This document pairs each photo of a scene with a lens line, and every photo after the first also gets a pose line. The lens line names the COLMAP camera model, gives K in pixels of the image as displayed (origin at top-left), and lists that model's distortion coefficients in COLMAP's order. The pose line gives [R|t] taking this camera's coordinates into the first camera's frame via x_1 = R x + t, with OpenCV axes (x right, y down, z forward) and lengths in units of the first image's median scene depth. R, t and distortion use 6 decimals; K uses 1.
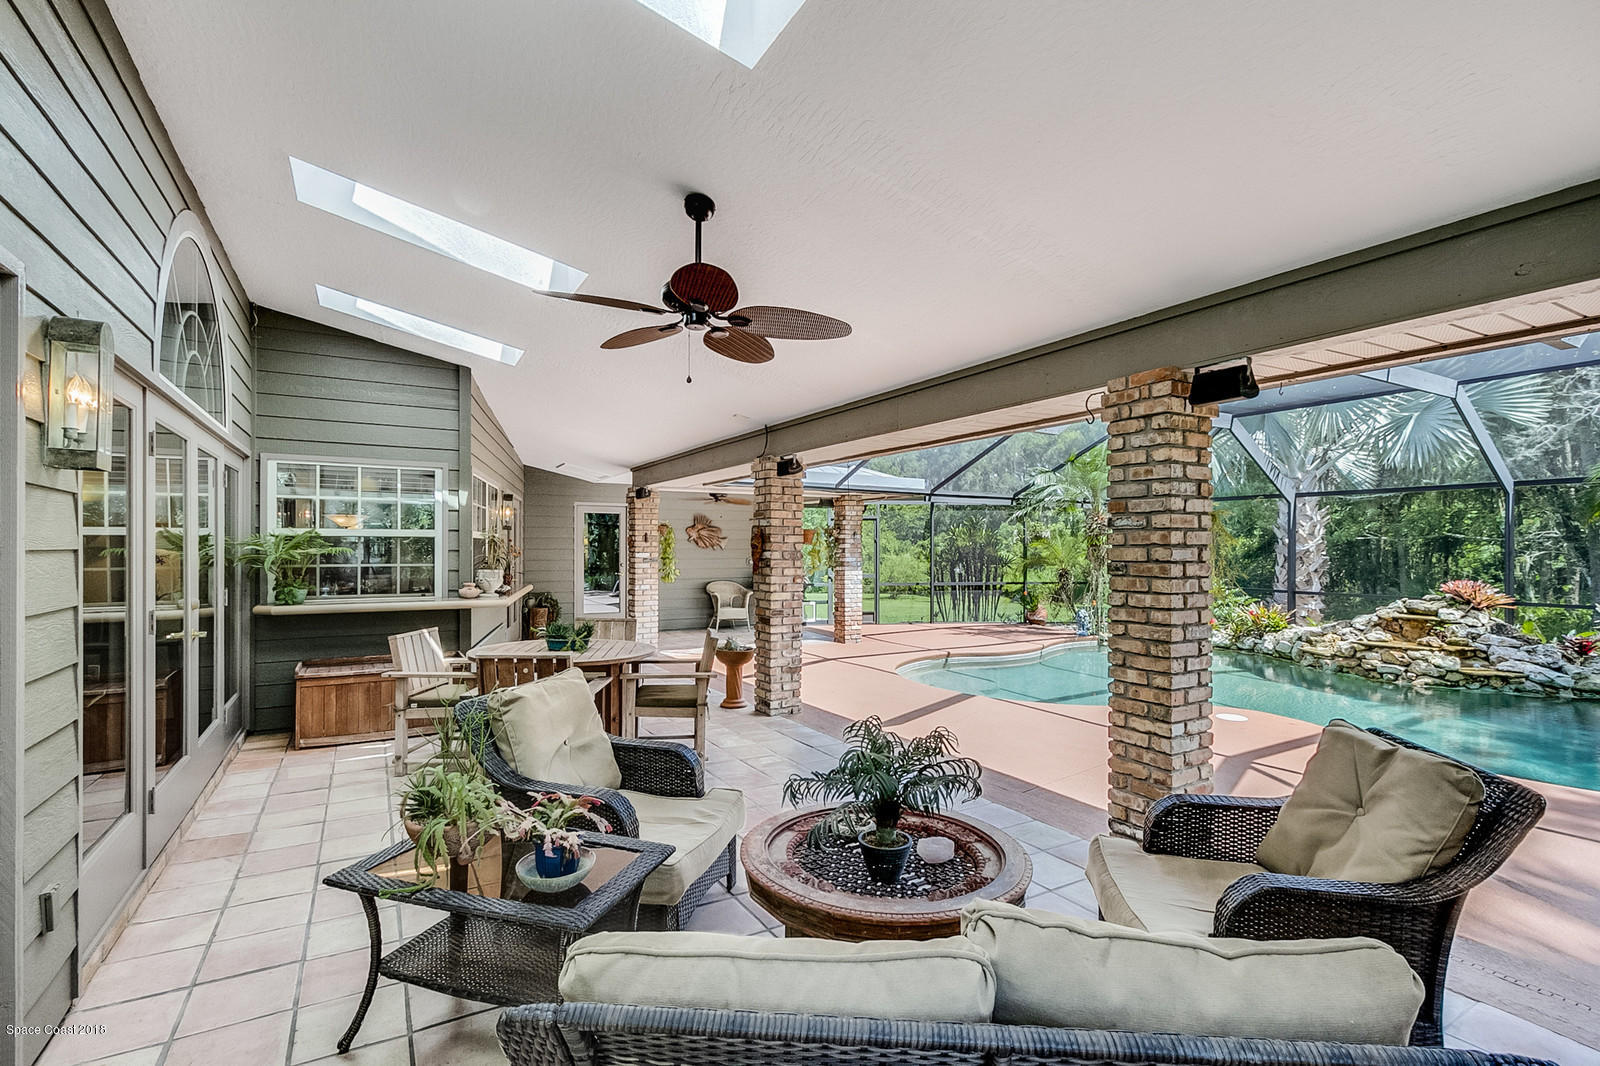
lens RADIAL K [[767.9, 0, 800.0], [0, 767.9, 533.0], [0, 0, 1]] dist [-0.001300, -0.000157]
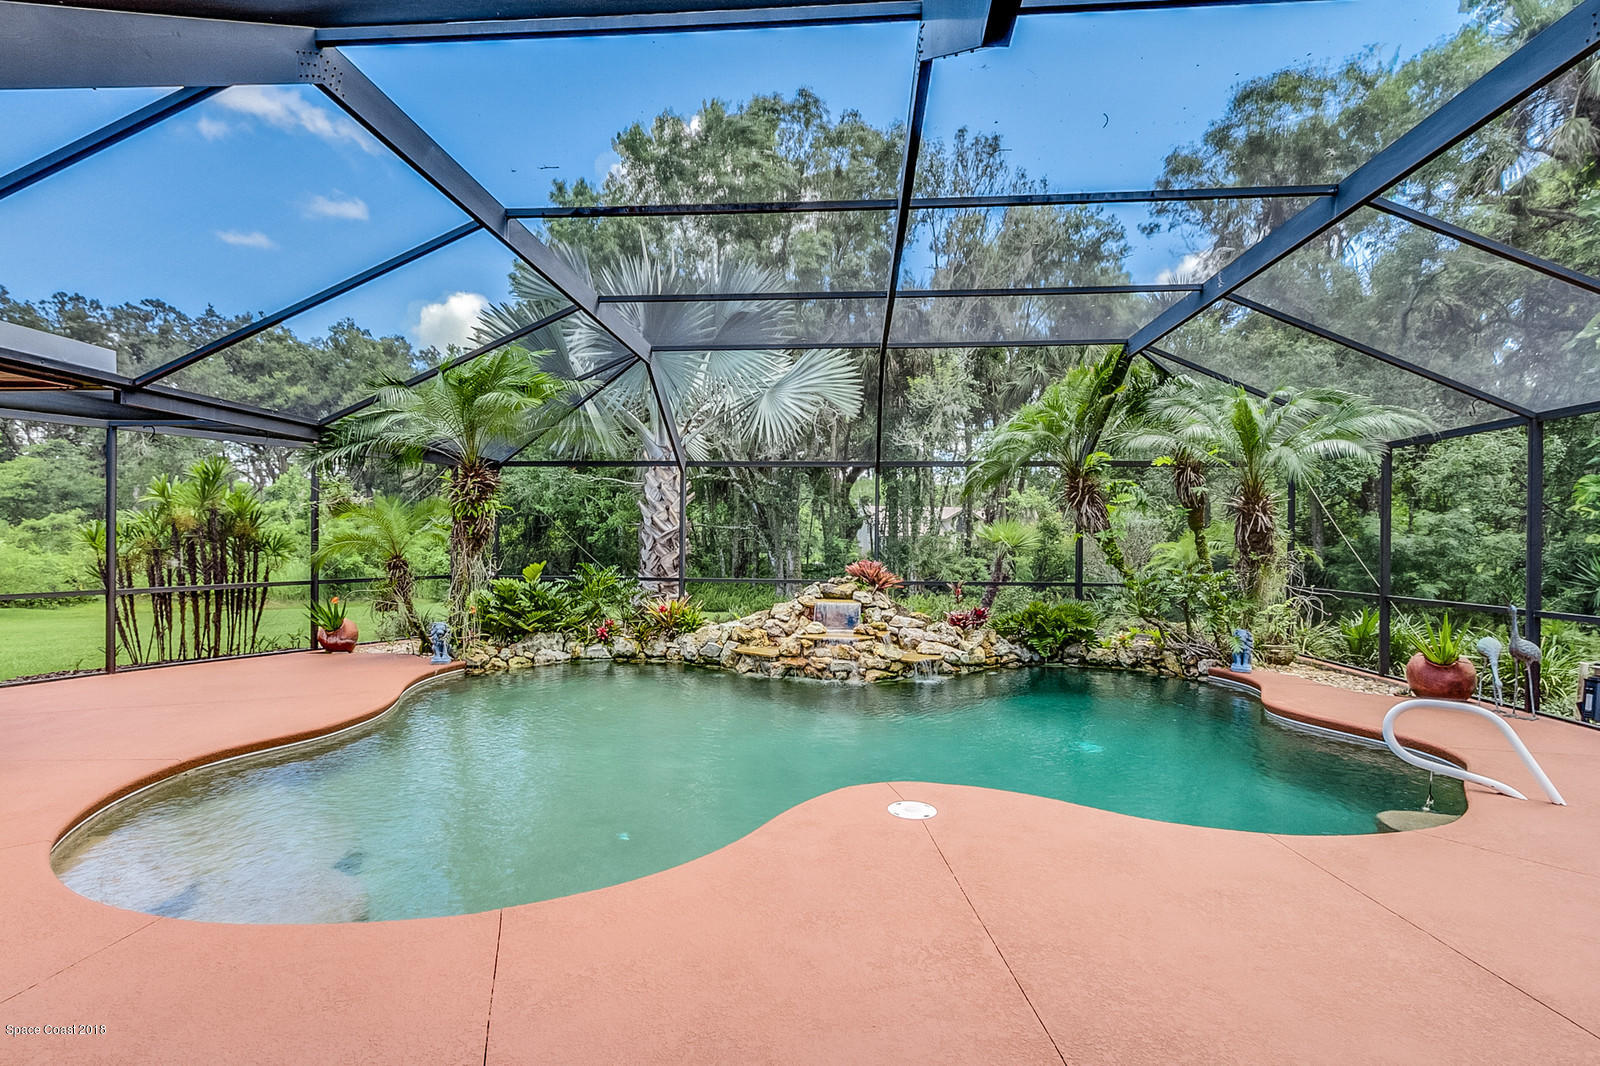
lens RADIAL K [[767.9, 0, 800.0], [0, 767.9, 533.0], [0, 0, 1]] dist [-0.001300, -0.000157]
pose [[0.583415, 0.007913, 0.812136, 0.044261], [-0.019810, 0.999794, 0.004490, 0.025437], [-0.811933, -0.018708, 0.583451, 0.519900]]
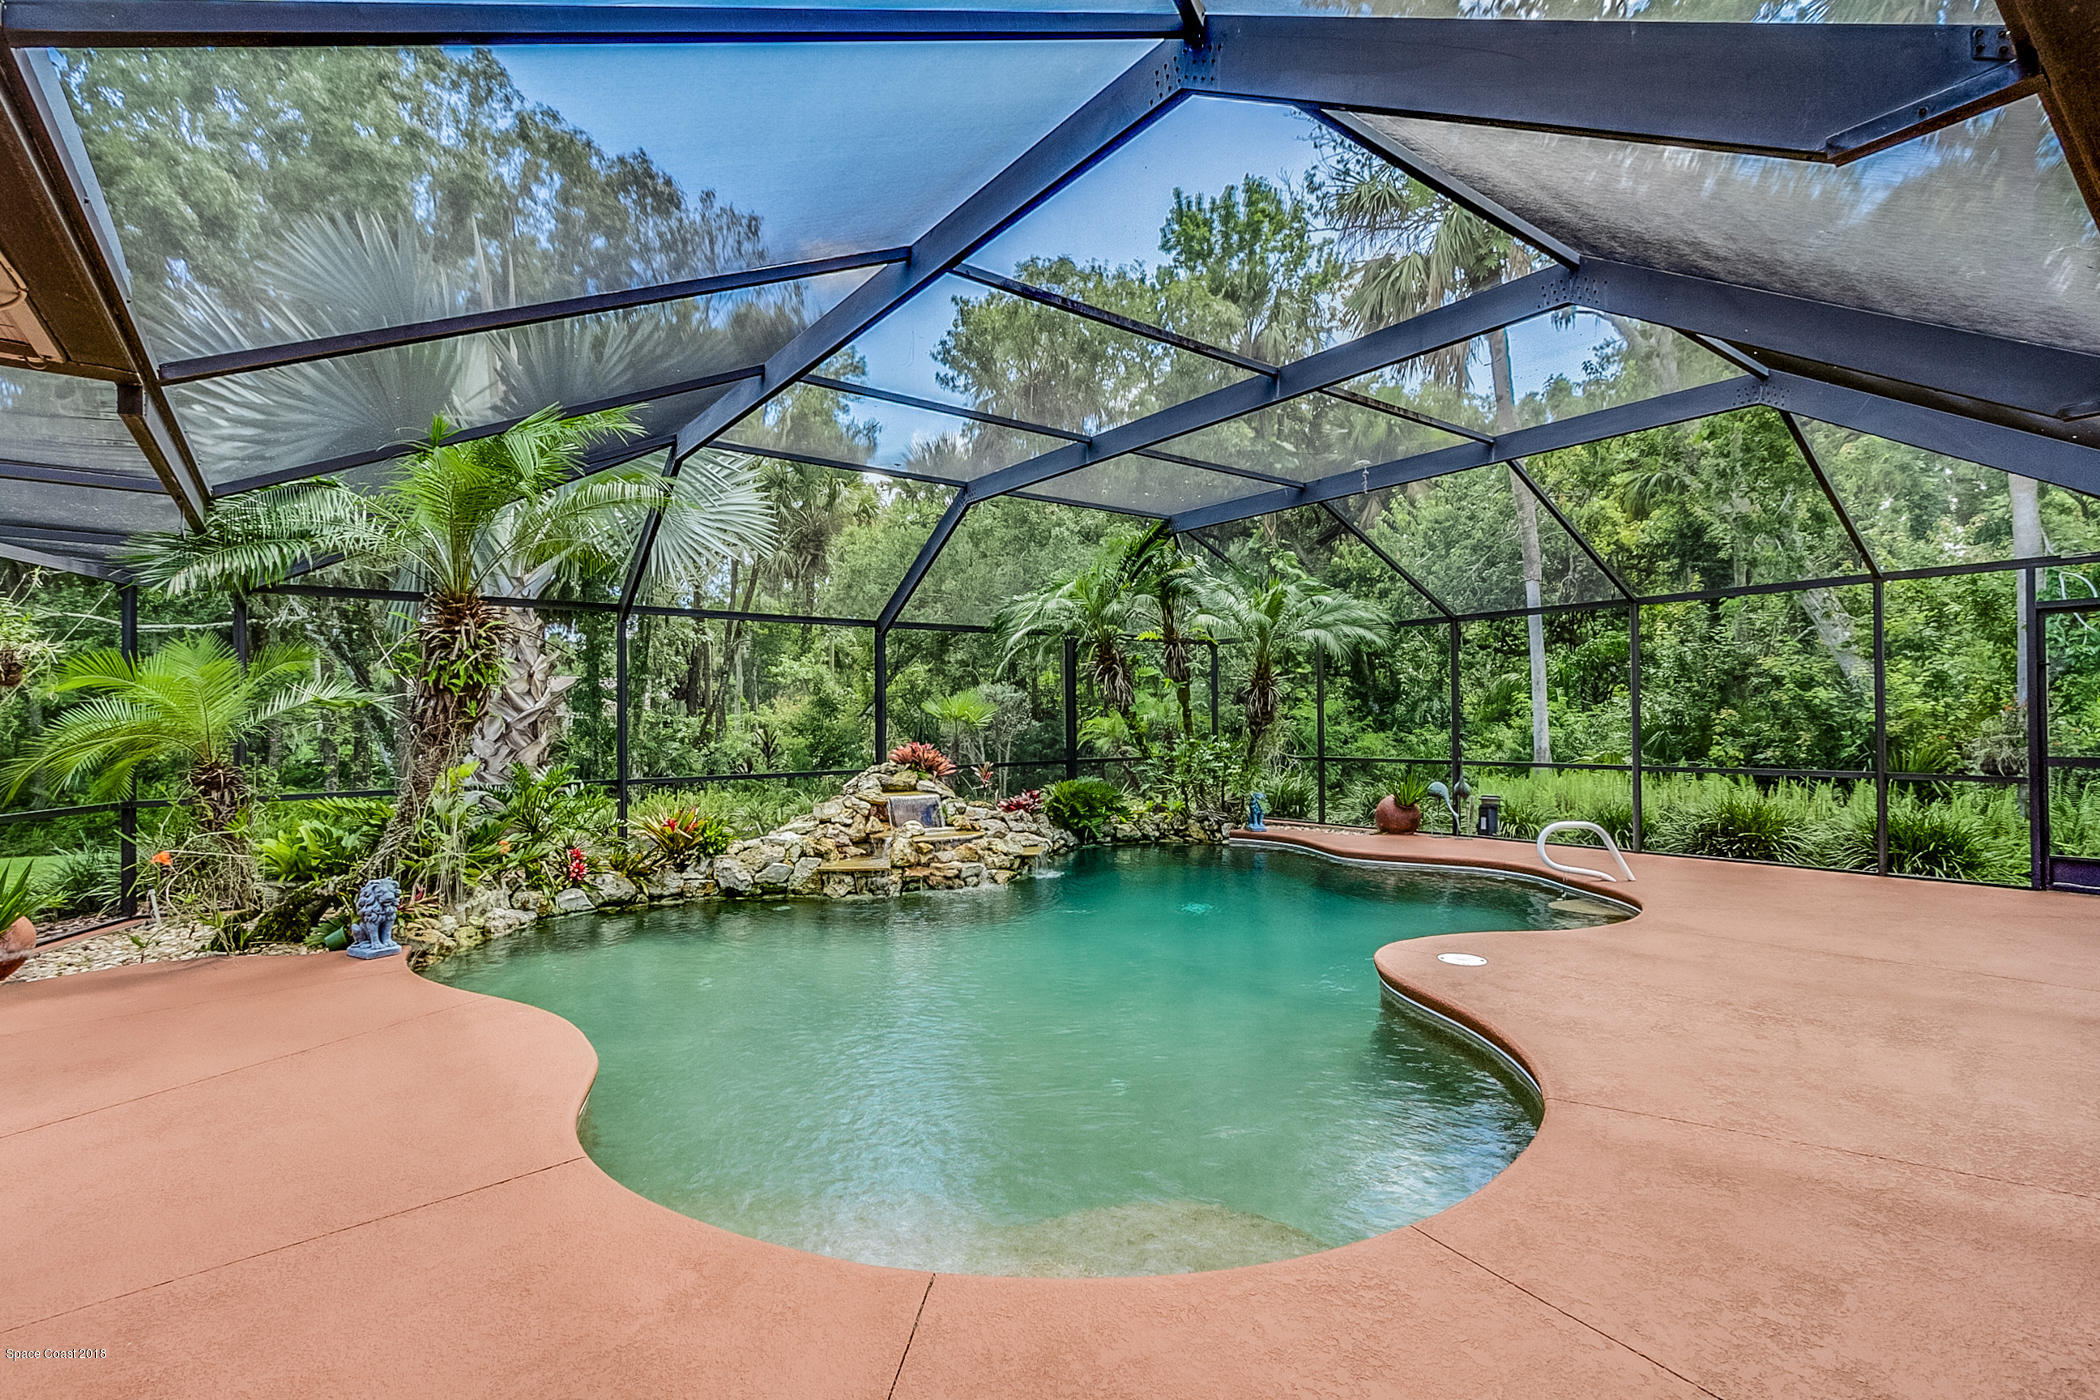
lens RADIAL K [[950.8, 0, 1050.0], [0, 950.8, 700.0], [0, 0, 1]] dist [-0.001212, 0.000051]
pose [[-0.104909, 0.014975, 0.994369, -0.106252], [-0.007226, 0.999849, -0.015820, 0.033303], [-0.994456, -0.008845, -0.104785, 0.979287]]
